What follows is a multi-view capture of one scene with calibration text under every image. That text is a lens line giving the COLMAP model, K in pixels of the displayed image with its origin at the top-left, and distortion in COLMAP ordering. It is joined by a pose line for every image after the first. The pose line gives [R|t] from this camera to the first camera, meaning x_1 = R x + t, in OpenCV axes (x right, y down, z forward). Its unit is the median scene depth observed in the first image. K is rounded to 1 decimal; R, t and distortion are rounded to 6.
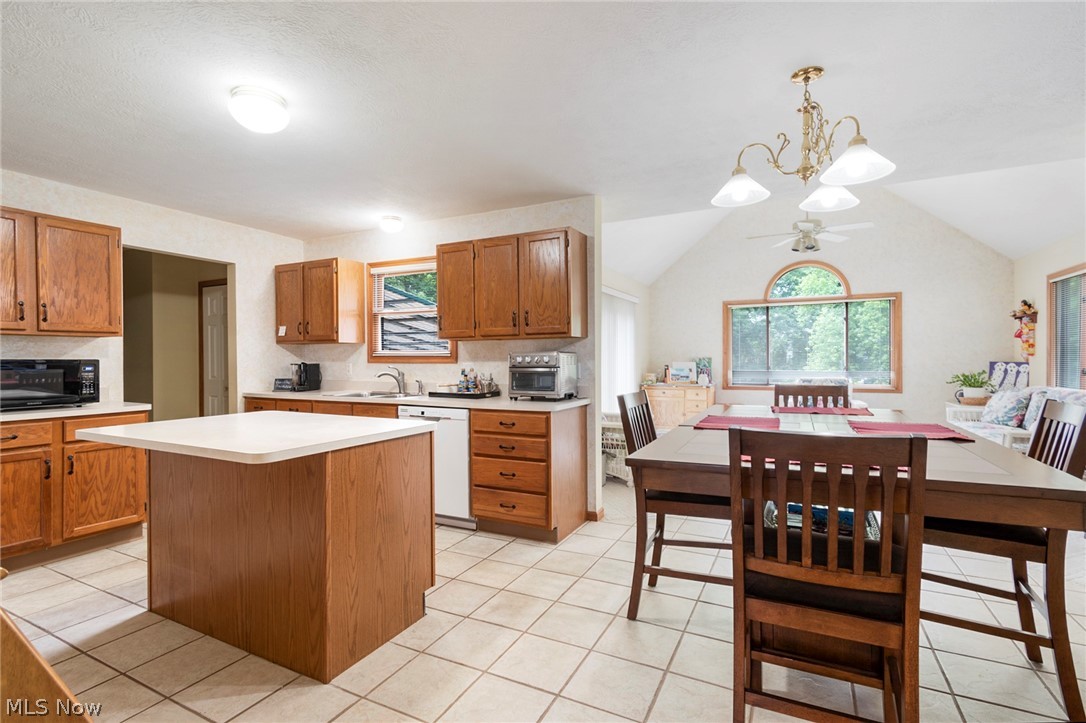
lens RADIAL K [[485.4, 0, 544.6], [0, 485.4, 359.1], [0, 0, 1]] dist [0.002031, -0.000309]
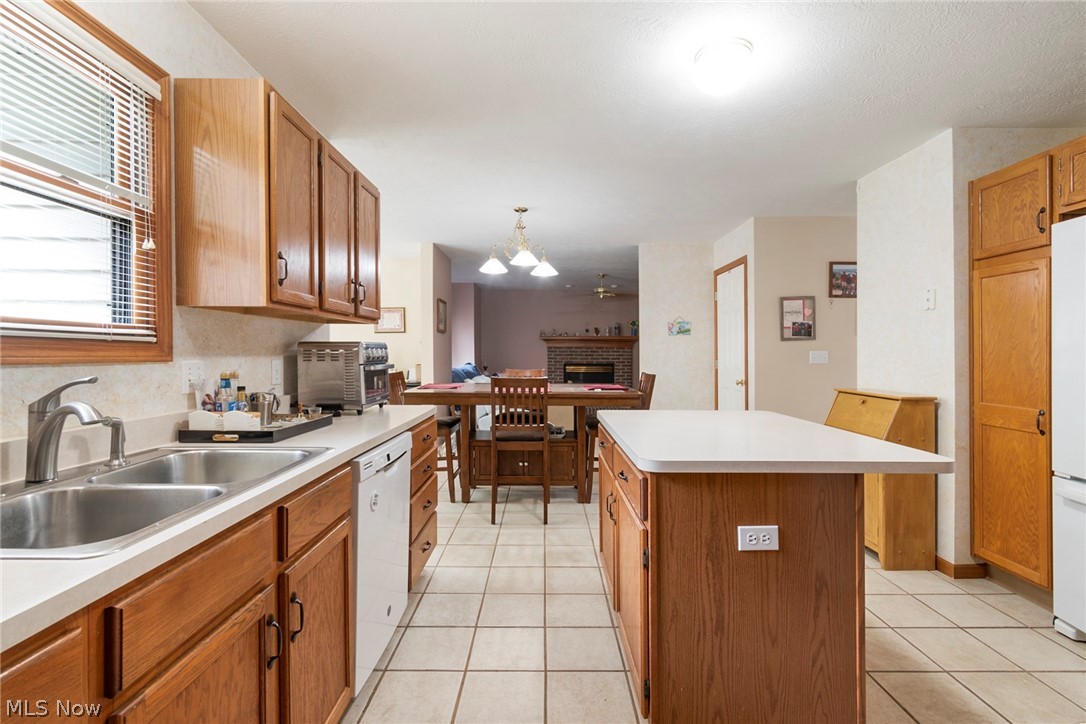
lens RADIAL K [[499.6, 0, 541.2], [0, 499.6, 359.0], [0, 0, 1]] dist [0.001579, 0.000006]
pose [[-0.433919, -0.000768, 0.900952, -1.101576], [-0.000759, 1.000000, 0.000488, 0.010731], [-0.900952, -0.000472, -0.433919, 1.509176]]
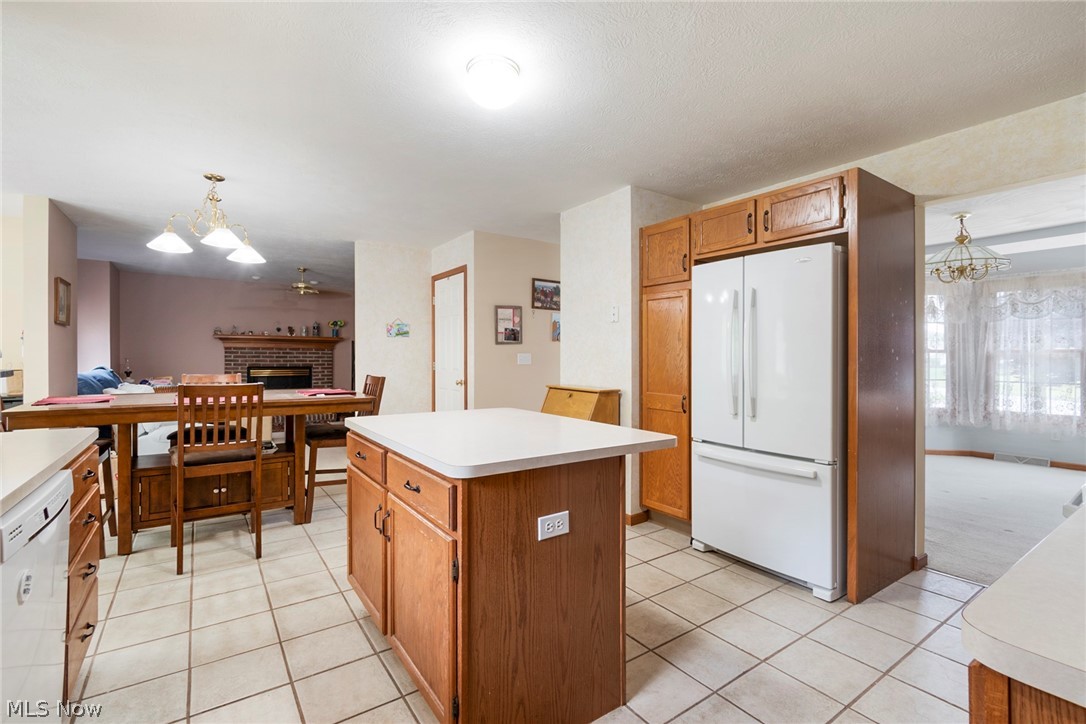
lens RADIAL K [[485.4, 0, 544.6], [0, 485.4, 359.6], [0, 0, 1]] dist [0.002031, -0.000309]
pose [[-0.874490, 0.003173, 0.485033, -0.987234], [0.002405, 0.999995, -0.002207, 0.011442], [-0.485037, -0.000763, -0.874493, 1.564737]]
